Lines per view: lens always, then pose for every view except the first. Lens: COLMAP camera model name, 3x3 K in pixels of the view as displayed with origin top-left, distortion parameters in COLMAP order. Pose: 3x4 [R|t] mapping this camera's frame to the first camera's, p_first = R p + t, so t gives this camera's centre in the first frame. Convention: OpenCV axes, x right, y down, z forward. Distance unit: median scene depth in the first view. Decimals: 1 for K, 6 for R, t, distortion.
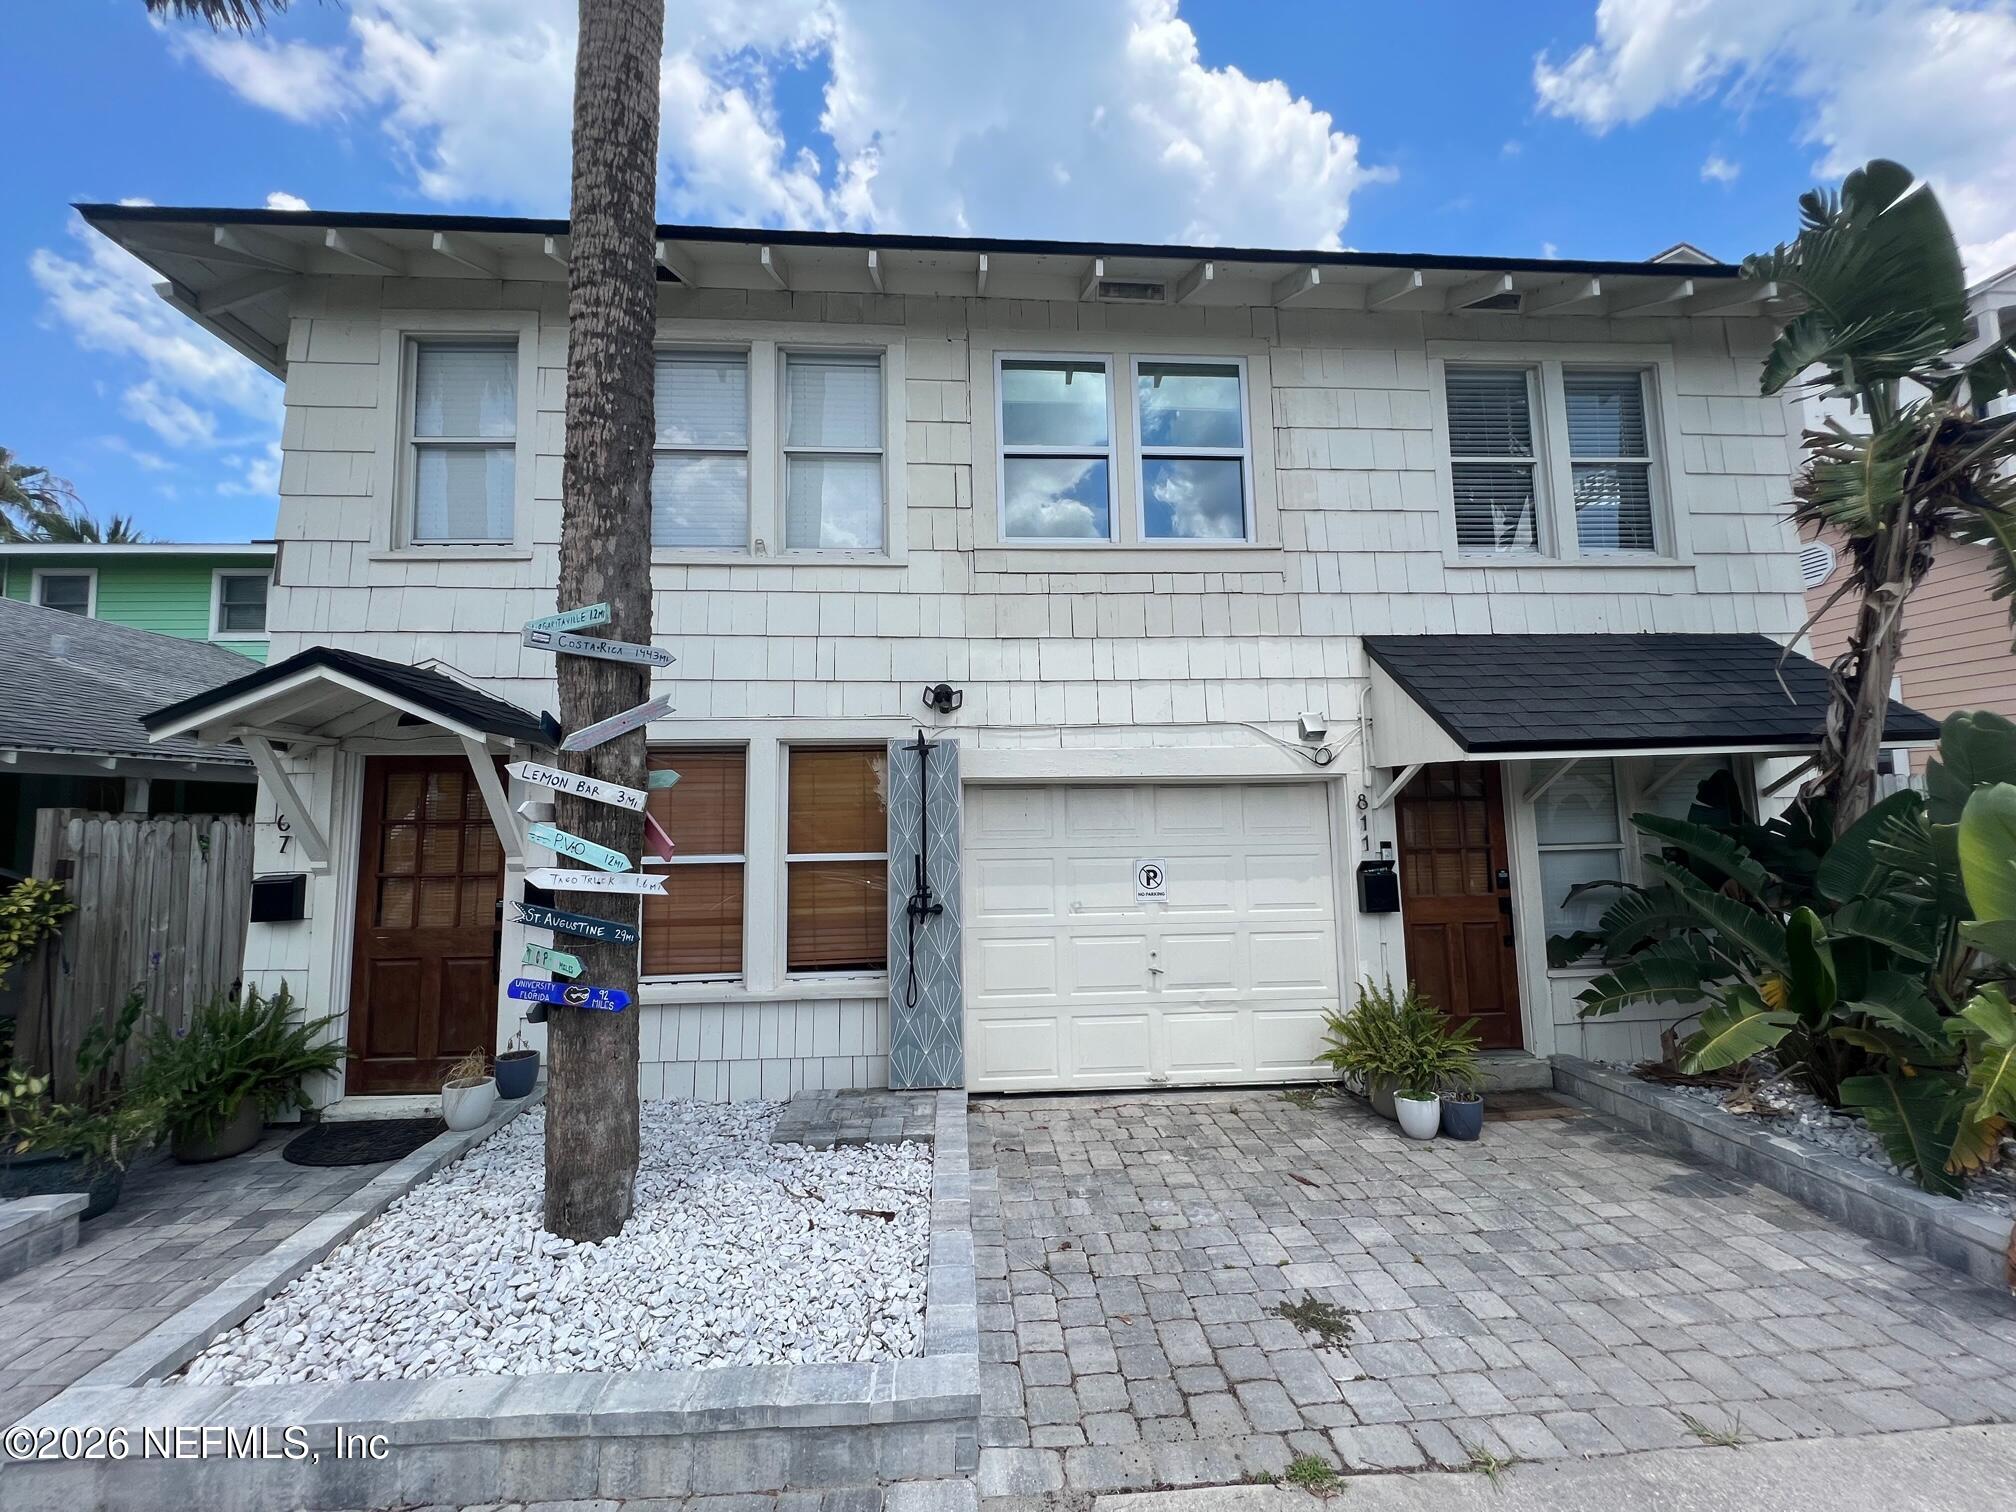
lens RADIAL K [[806.2, 0, 1004.3], [0, 806.2, 751.4], [0, 0, 1]] dist [-0.003567, 0.000806]
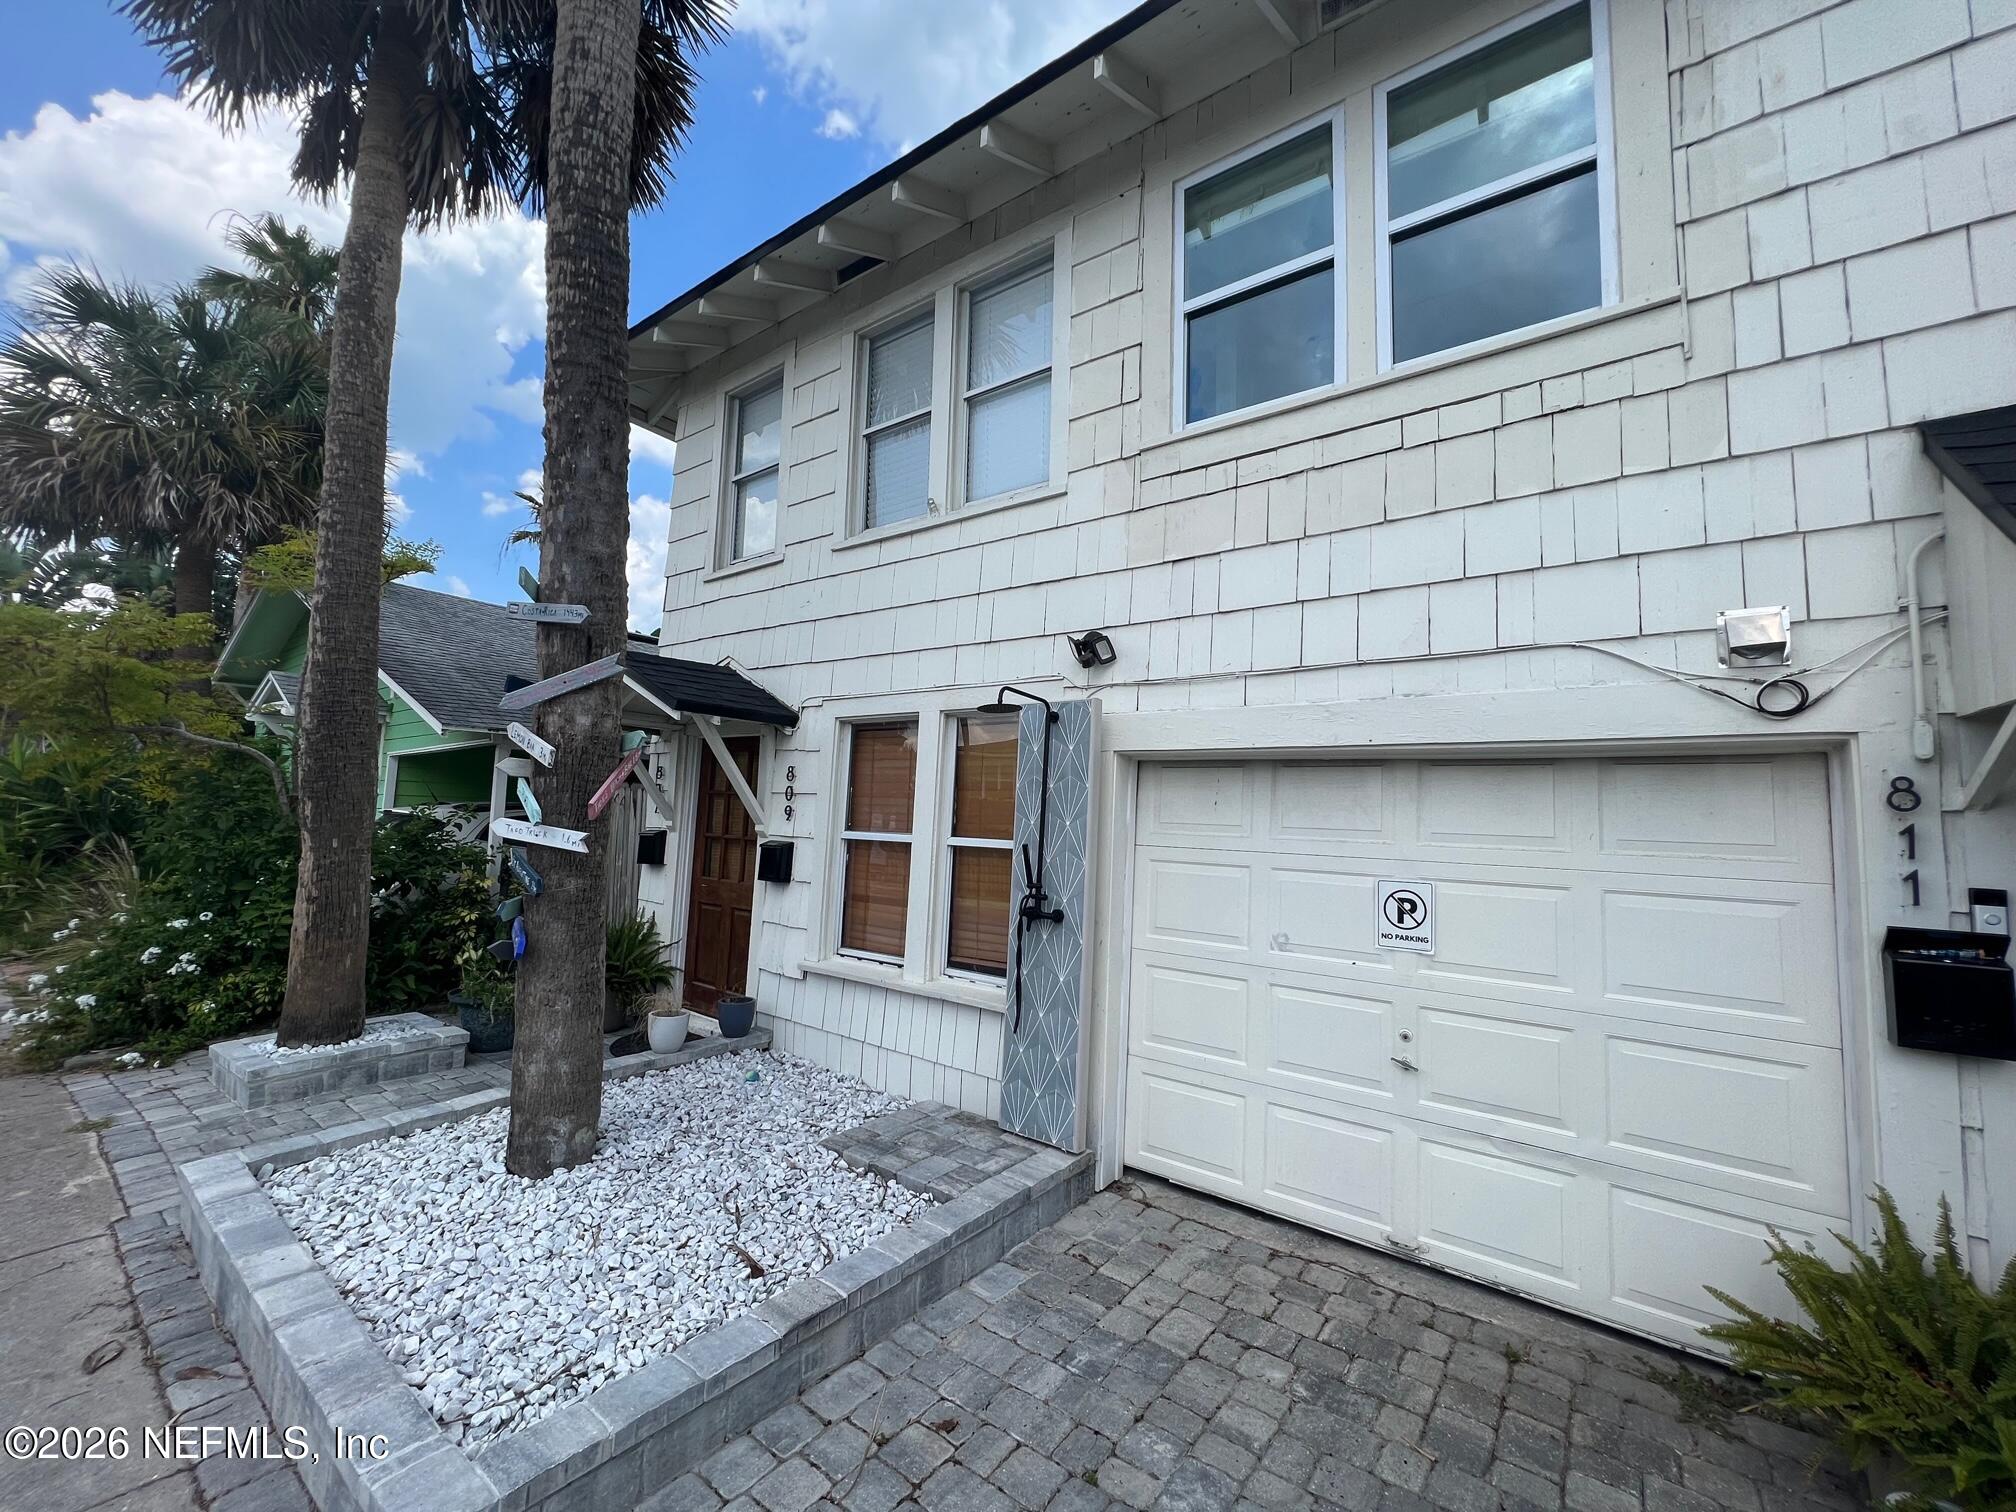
lens RADIAL K [[806.2, 0, 1008.0], [0, 806.2, 752.0], [0, 0, 1]] dist [-0.003567, 0.000806]
pose [[0.754224, -0.013235, -0.656483, 0.380532], [0.008582, 0.999910, -0.010299, 0.041716], [0.656561, 0.002134, 0.754270, 0.358436]]
